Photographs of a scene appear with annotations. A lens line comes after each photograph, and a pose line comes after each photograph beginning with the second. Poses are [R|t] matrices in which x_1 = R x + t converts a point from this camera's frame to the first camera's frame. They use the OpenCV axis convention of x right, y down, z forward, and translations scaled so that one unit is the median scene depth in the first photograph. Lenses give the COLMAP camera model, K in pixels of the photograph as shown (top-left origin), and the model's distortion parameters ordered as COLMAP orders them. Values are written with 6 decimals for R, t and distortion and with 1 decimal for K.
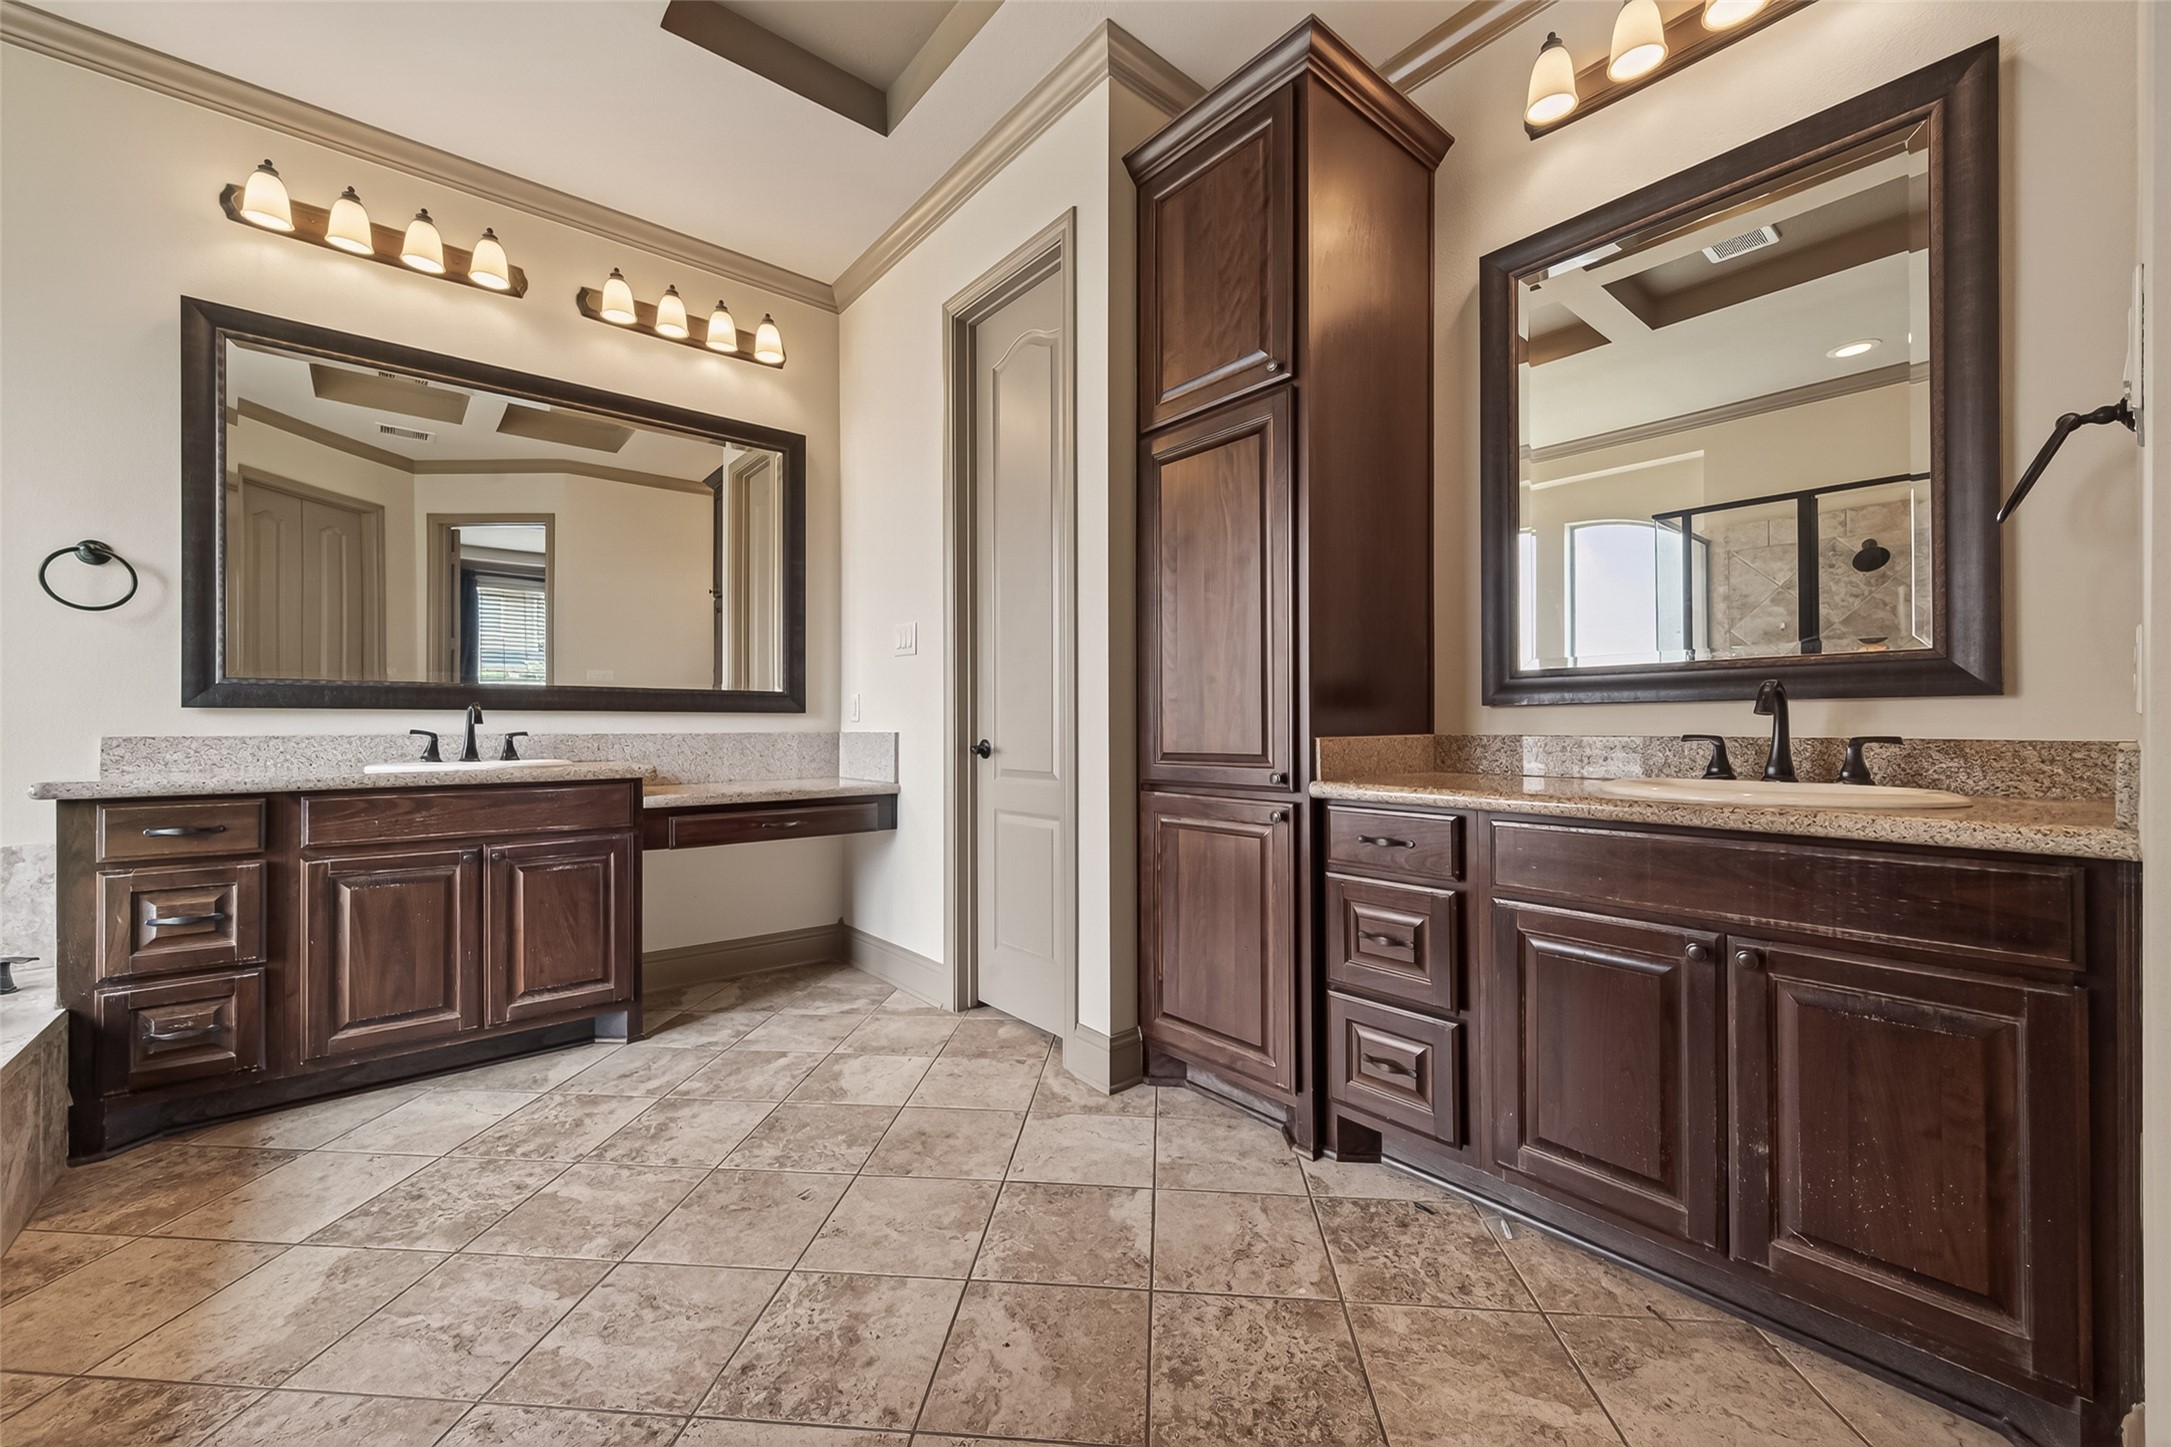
lens RADIAL K [[853.9, 0, 1088.8], [0, 853.9, 722.7], [0, 0, 1]] dist [0.009694, -0.001552]
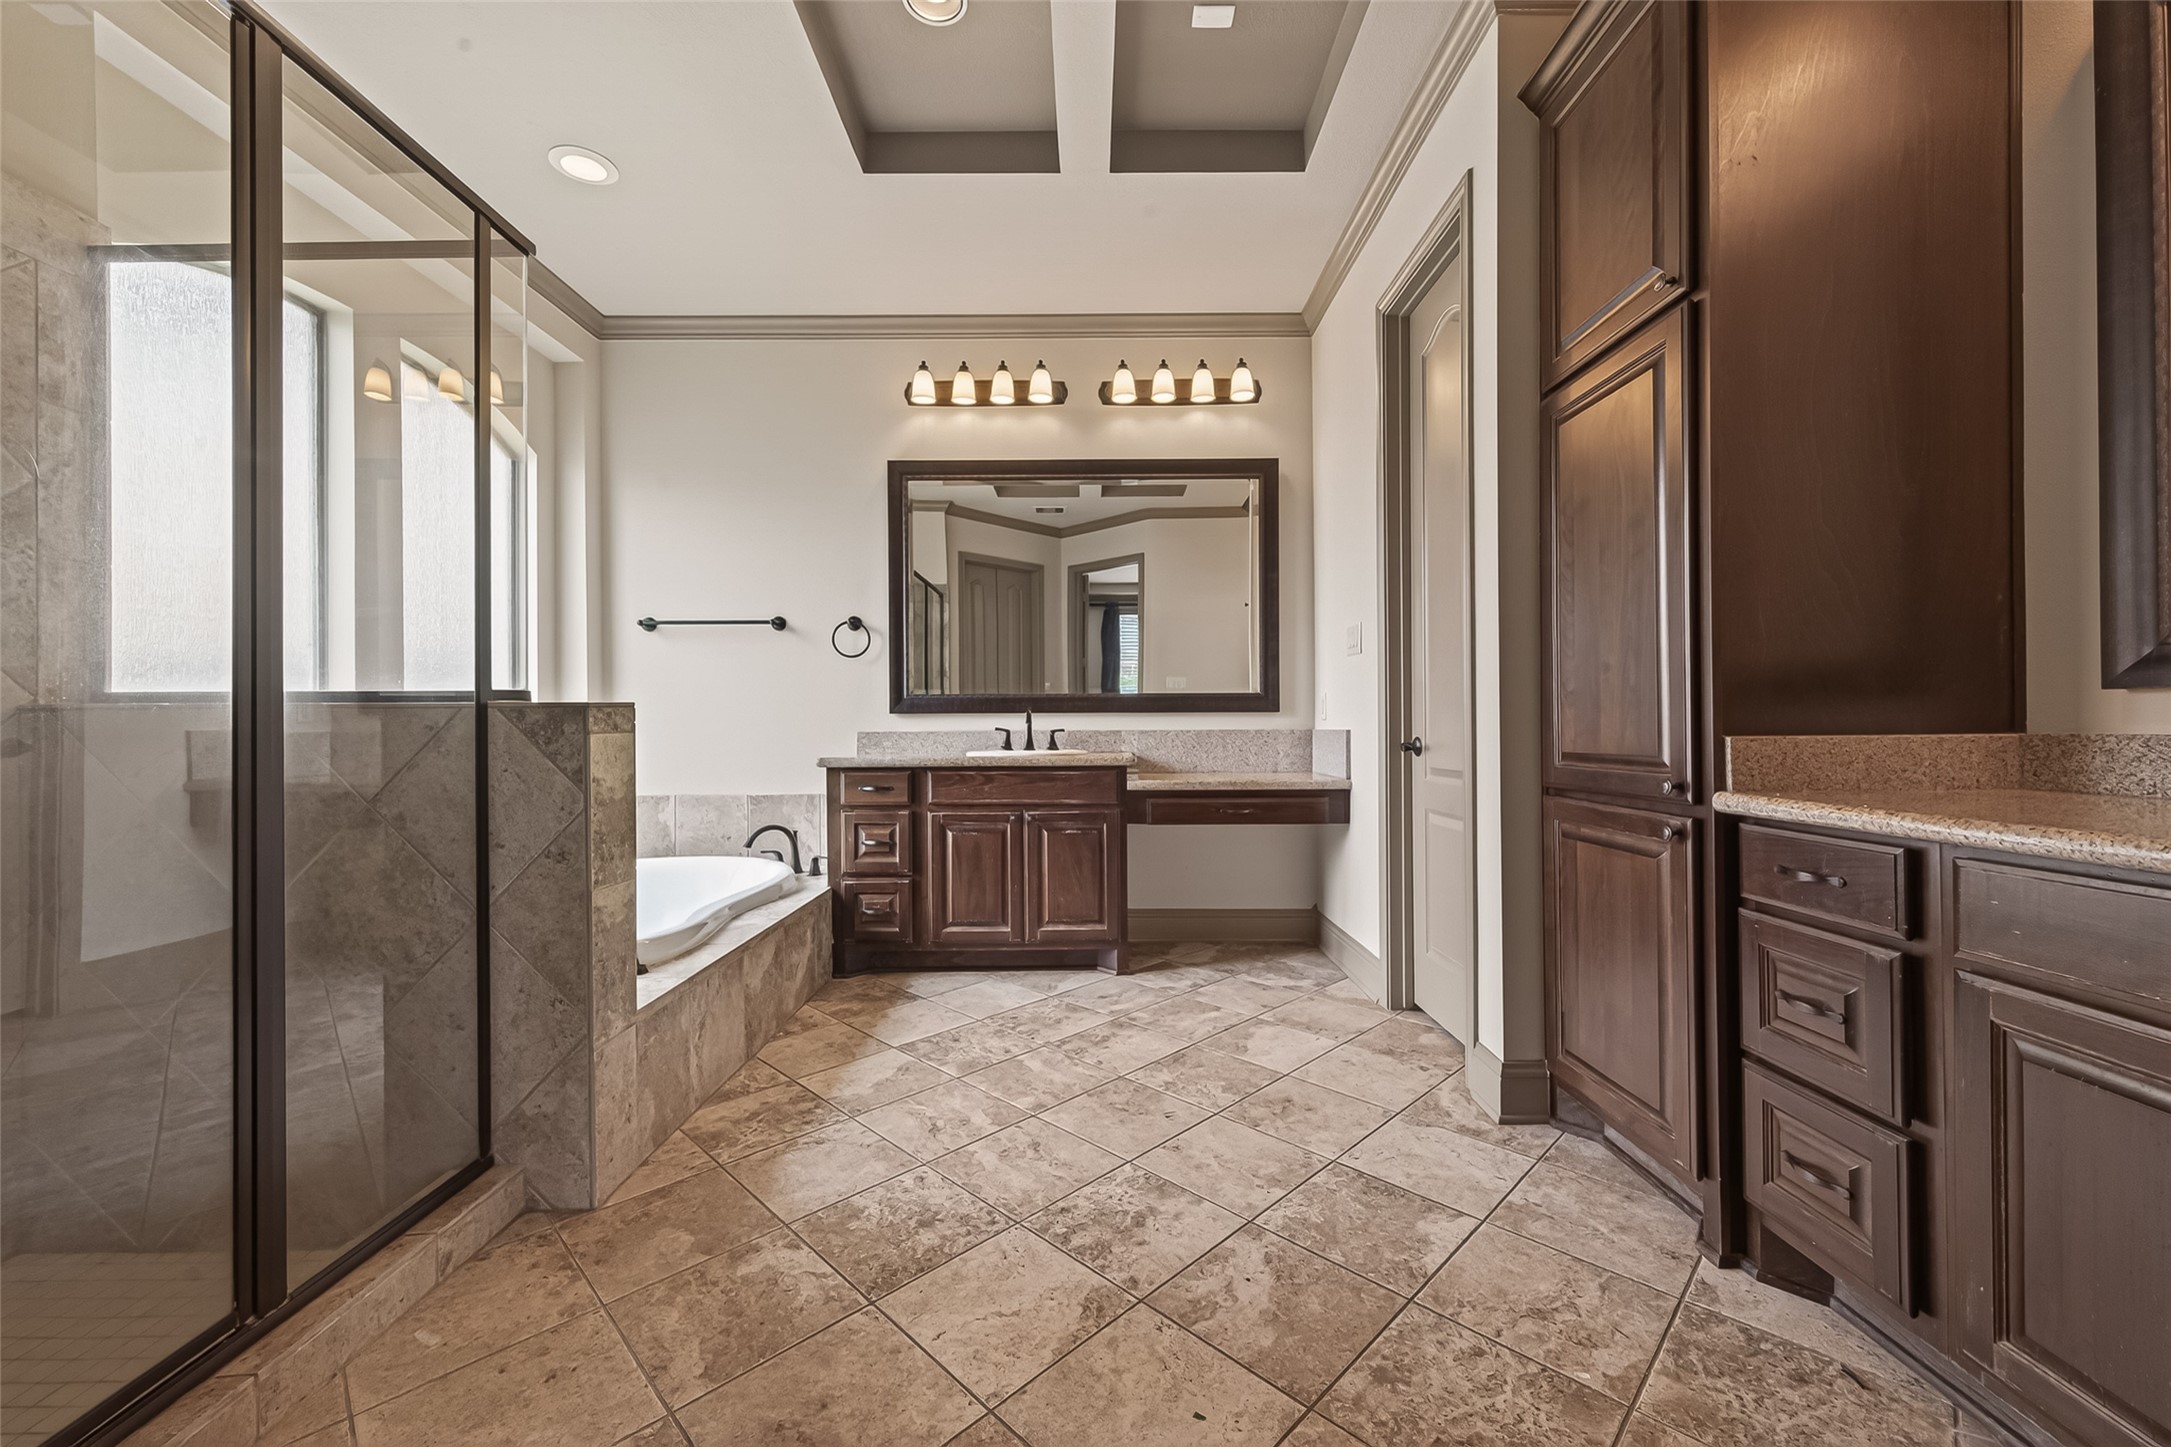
lens RADIAL K [[853.9, 0, 1090.2], [0, 853.9, 722.2], [0, 0, 1]] dist [0.009694, -0.001552]
pose [[0.765254, -0.004780, -0.643711, 0.308380], [0.006389, 0.999980, 0.000170, 0.000140], [0.643697, -0.004243, 0.765269, 0.012656]]
